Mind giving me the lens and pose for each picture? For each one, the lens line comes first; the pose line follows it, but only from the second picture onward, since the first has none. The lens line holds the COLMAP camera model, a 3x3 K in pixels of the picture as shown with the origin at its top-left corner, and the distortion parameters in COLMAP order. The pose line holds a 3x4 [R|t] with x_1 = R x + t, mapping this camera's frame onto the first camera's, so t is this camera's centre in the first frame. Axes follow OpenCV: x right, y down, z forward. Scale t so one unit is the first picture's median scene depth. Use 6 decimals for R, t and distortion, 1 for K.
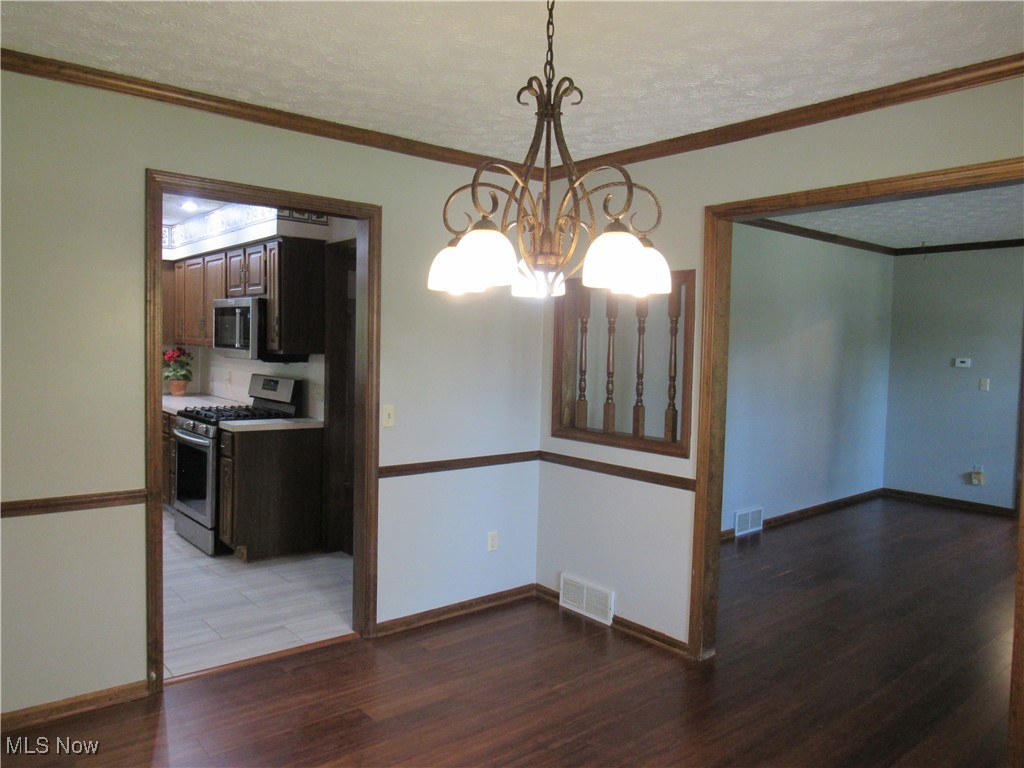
lens RADIAL K [[741.0, 0, 515.8], [0, 741.0, 382.6], [0, 0, 1]] dist [-0.018013, 0.009443]
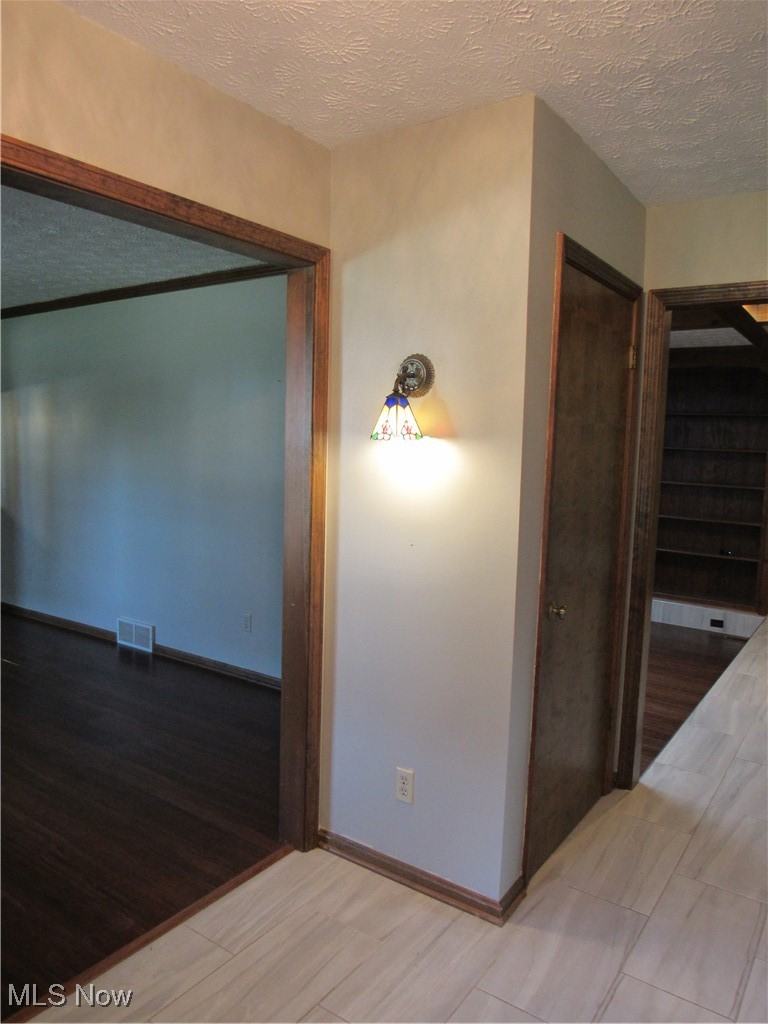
lens RADIAL K [[741.0, 0, 382.5], [0, 741.0, 510.4], [0, 0, 1]] dist [-0.018013, 0.009443]
pose [[0.246046, 0.081564, -0.965820, 1.023875], [-0.075649, 0.995029, 0.064759, -0.033659], [0.966301, 0.057130, 0.250994, 0.877511]]
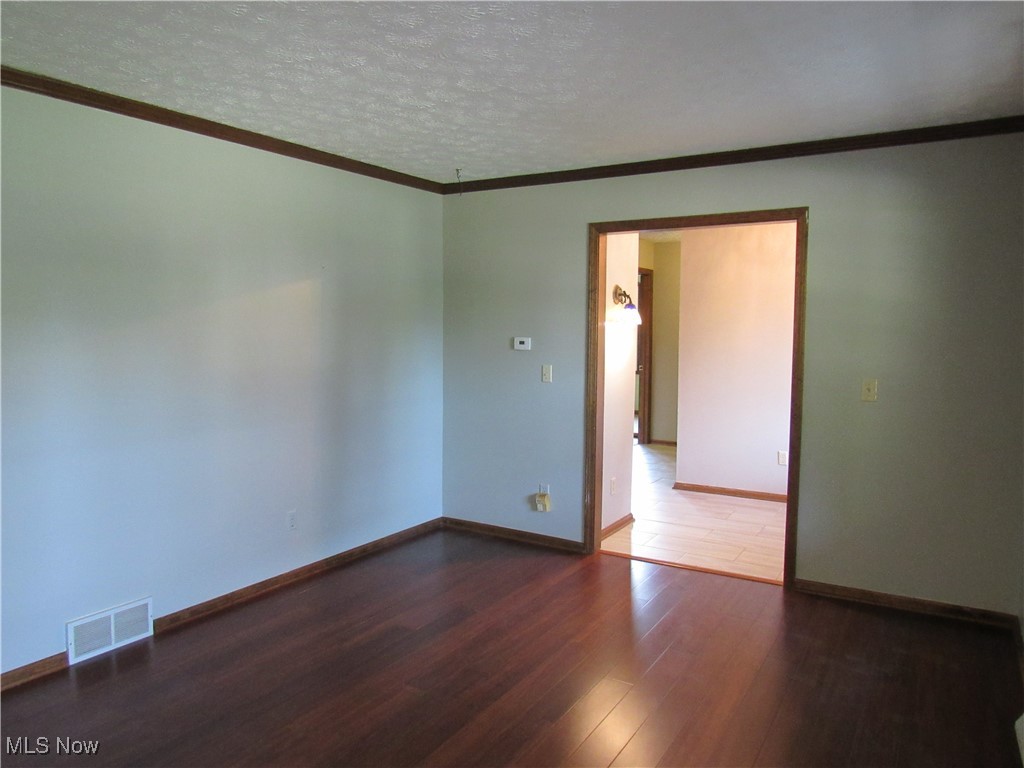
lens RADIAL K [[741.0, 0, 515.8], [0, 741.0, 382.6], [0, 0, 1]] dist [-0.018013, 0.009443]
pose [[0.951408, -0.033767, 0.306076, 0.382220], [0.026074, 0.999234, 0.029188, -0.010147], [-0.306827, -0.019789, 0.951560, 0.315872]]
